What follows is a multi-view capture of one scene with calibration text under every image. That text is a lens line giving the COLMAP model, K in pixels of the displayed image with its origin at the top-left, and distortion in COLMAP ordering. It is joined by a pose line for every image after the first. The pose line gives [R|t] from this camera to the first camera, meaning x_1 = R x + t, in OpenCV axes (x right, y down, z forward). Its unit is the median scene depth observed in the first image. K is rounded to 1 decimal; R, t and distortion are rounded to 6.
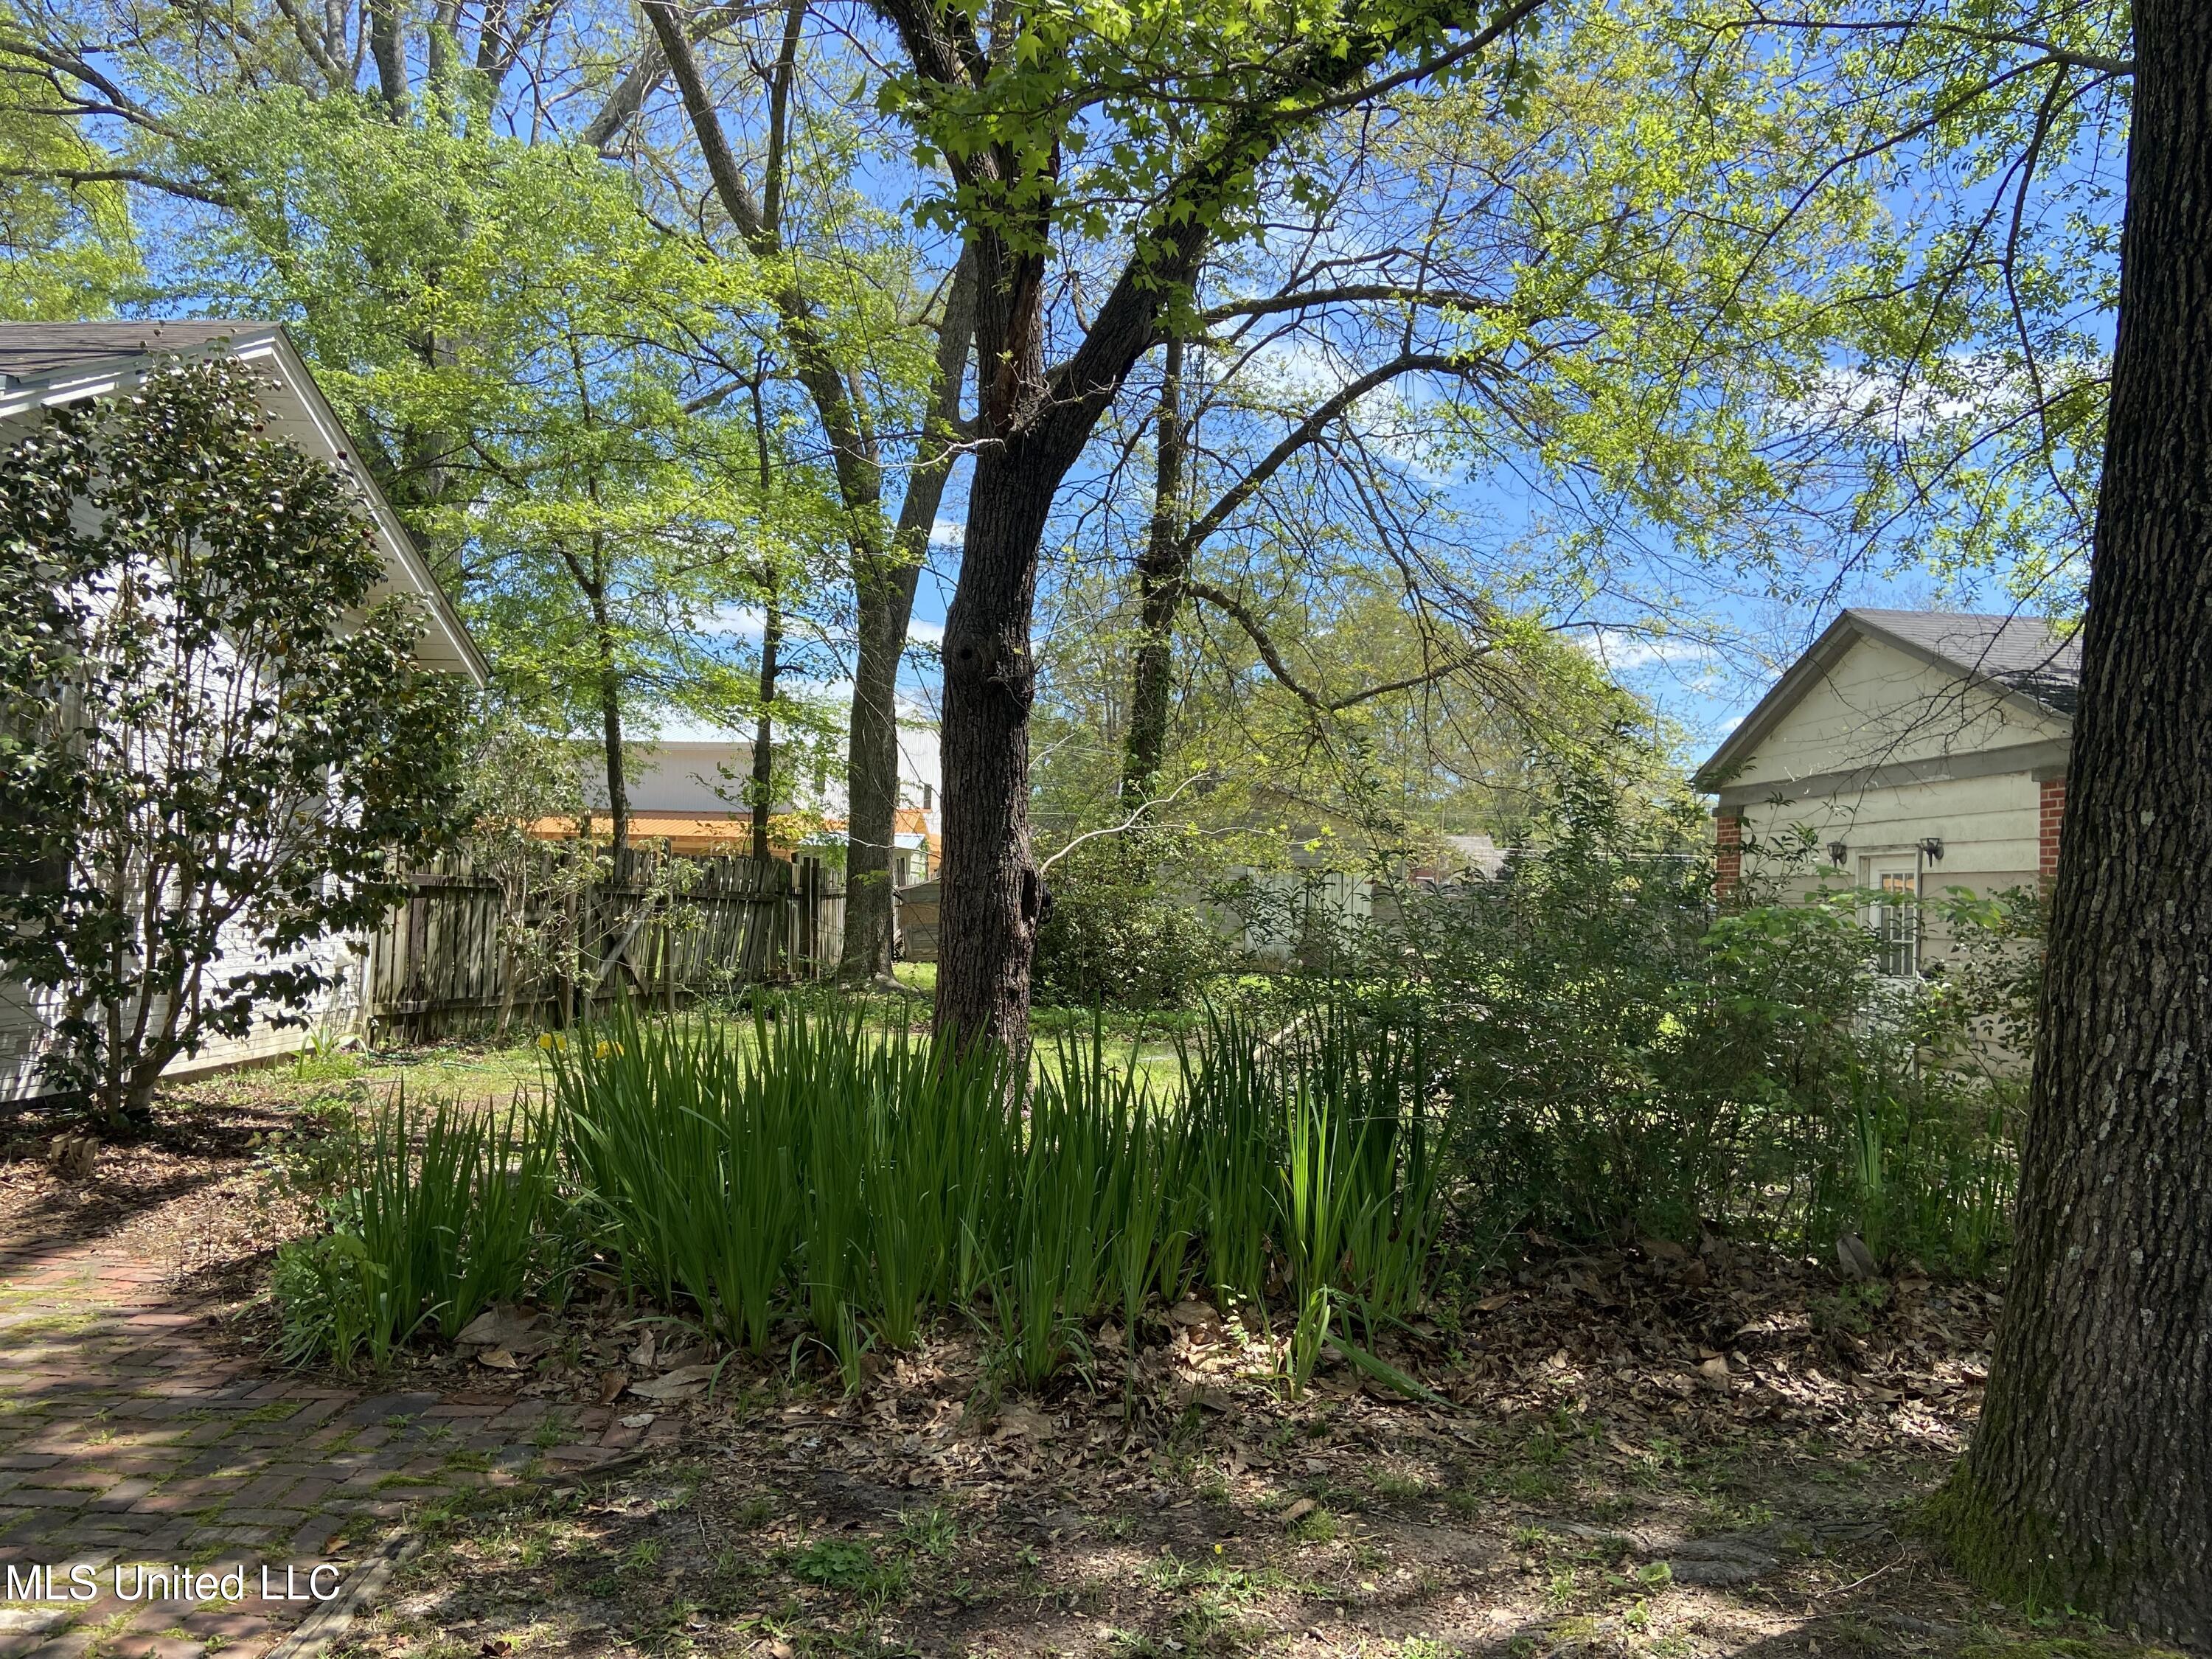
lens RADIAL K [[1646.7, 0, 1106.0], [0, 1646.7, 829.5], [0, 0, 1]] dist [0.111162, -0.142425]
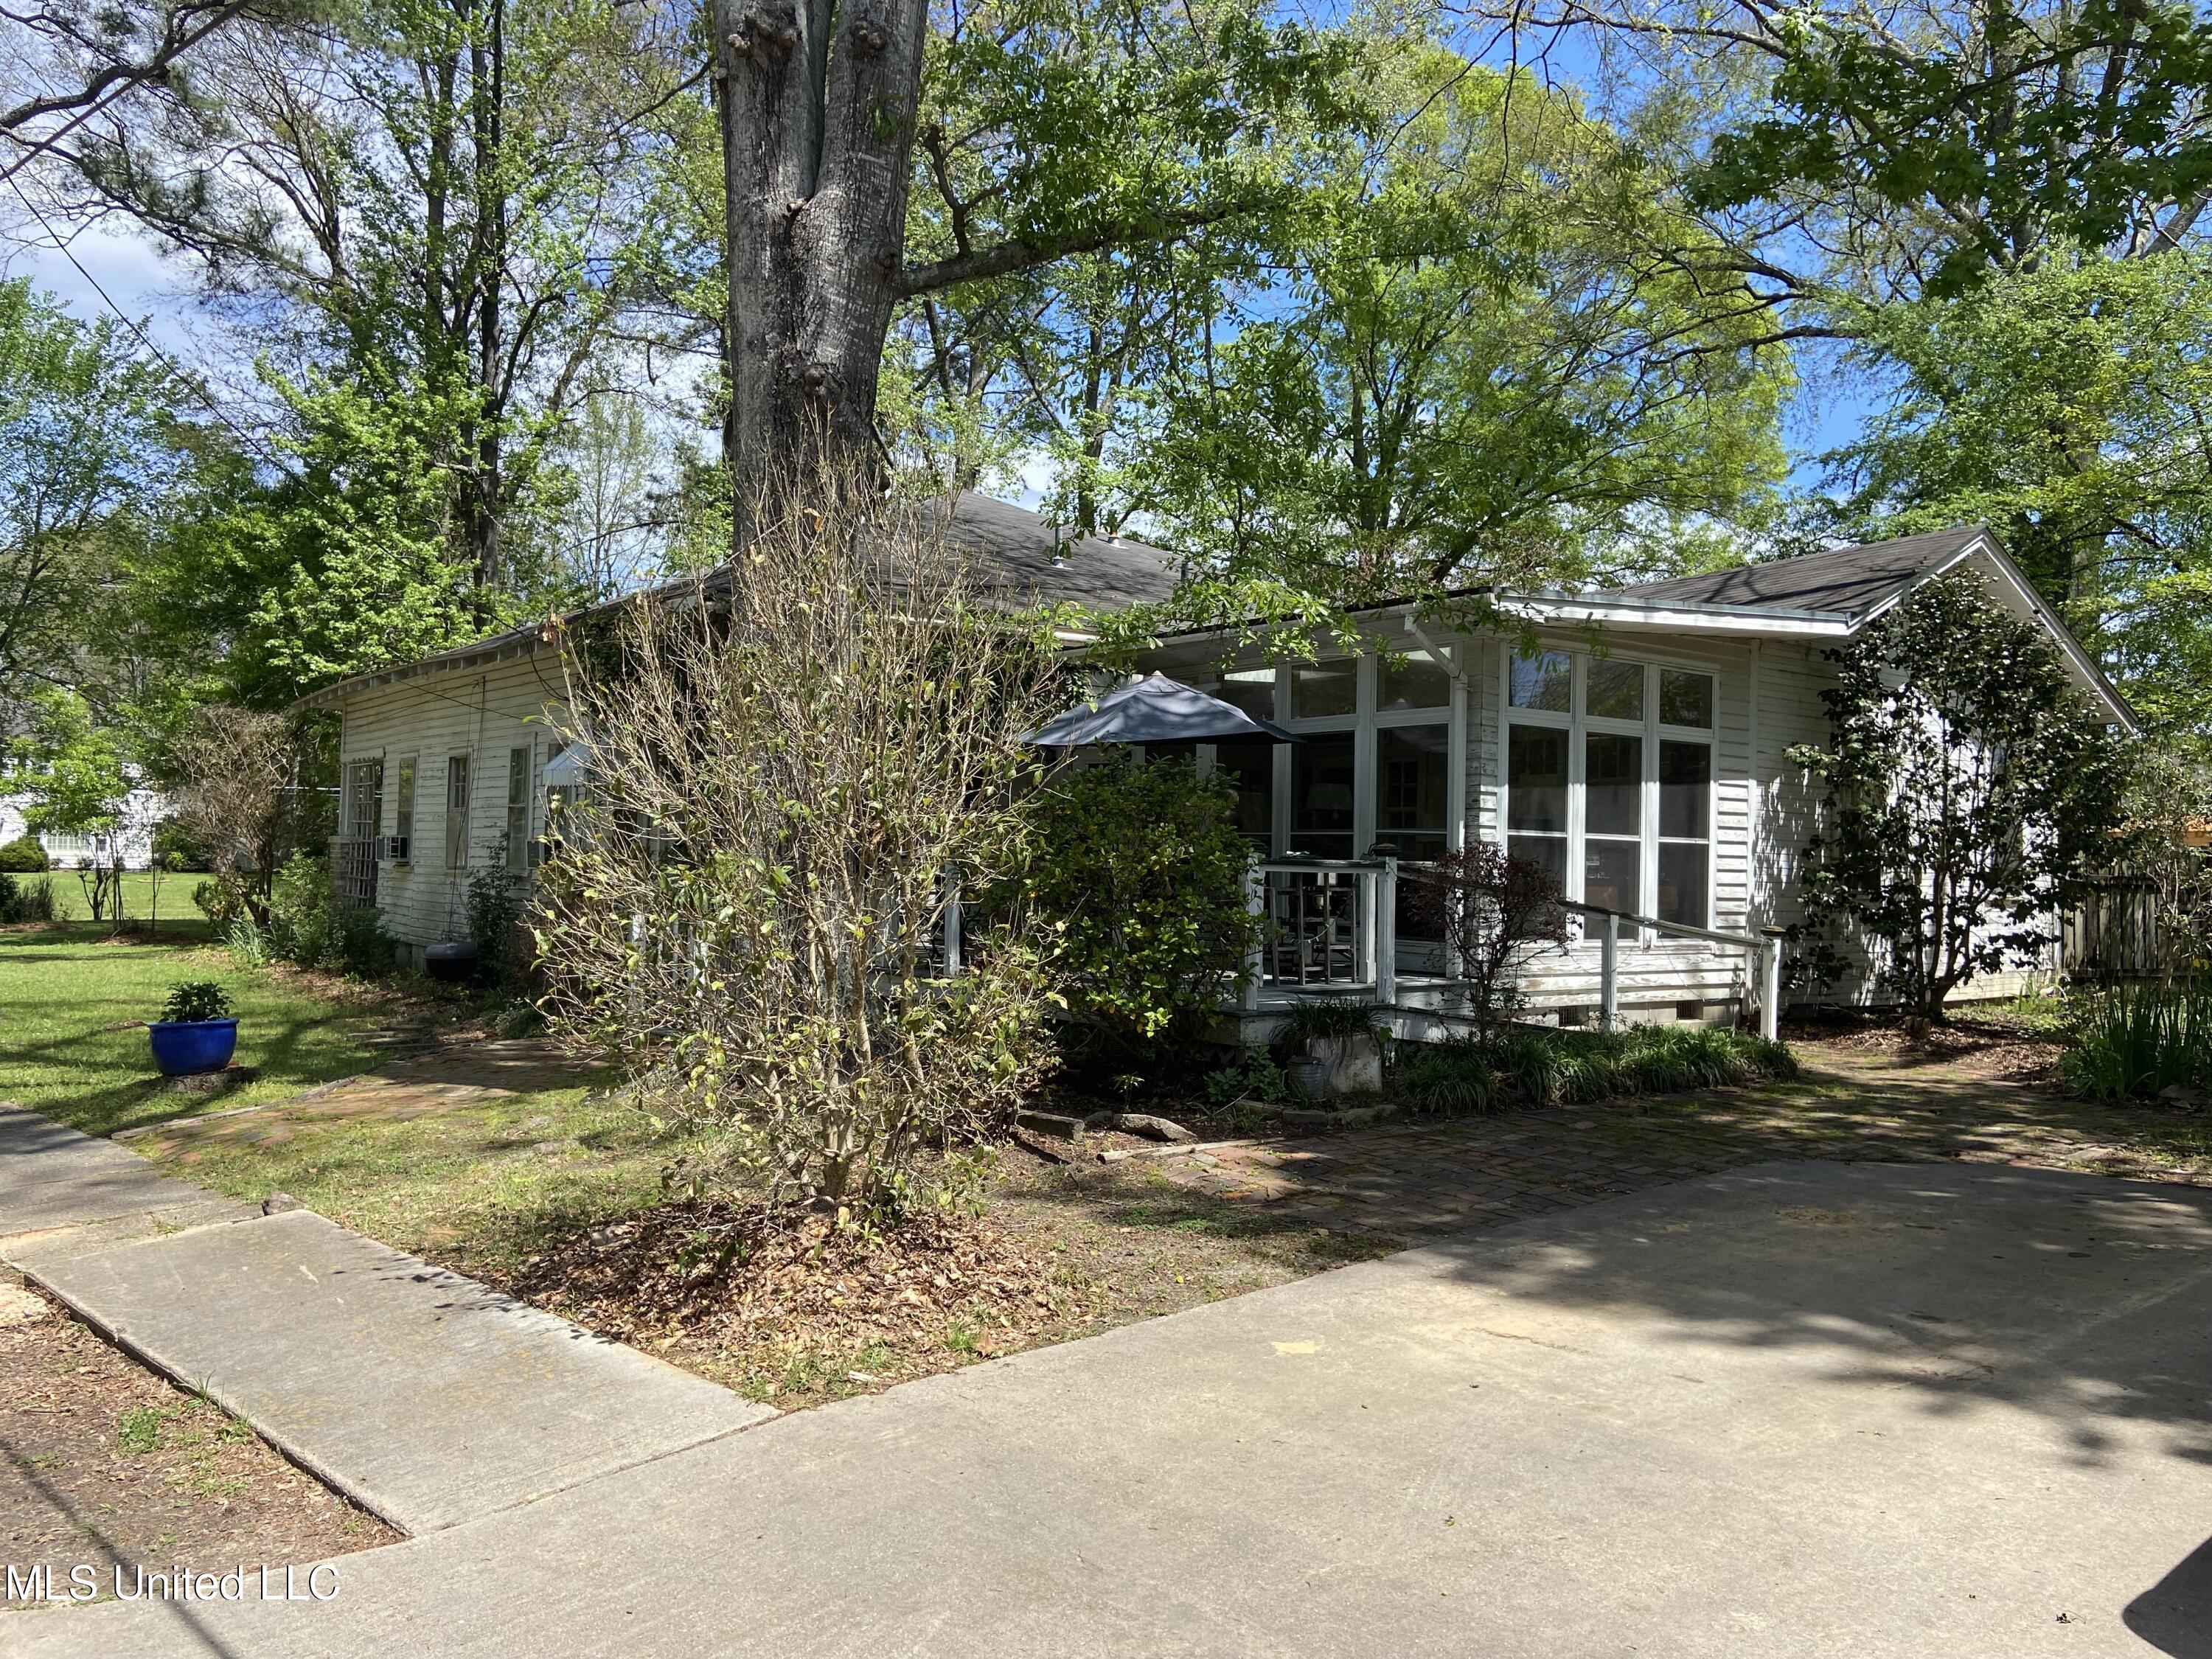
lens RADIAL K [[1646.7, 0, 1106.0], [0, 1646.7, 829.5], [0, 0, 1]] dist [0.111162, -0.142425]
pose [[0.620564, -0.044539, -0.782890, 0.167501], [0.041142, 0.998860, -0.024214, -0.010295], [0.783076, -0.017183, 0.621688, -0.485753]]
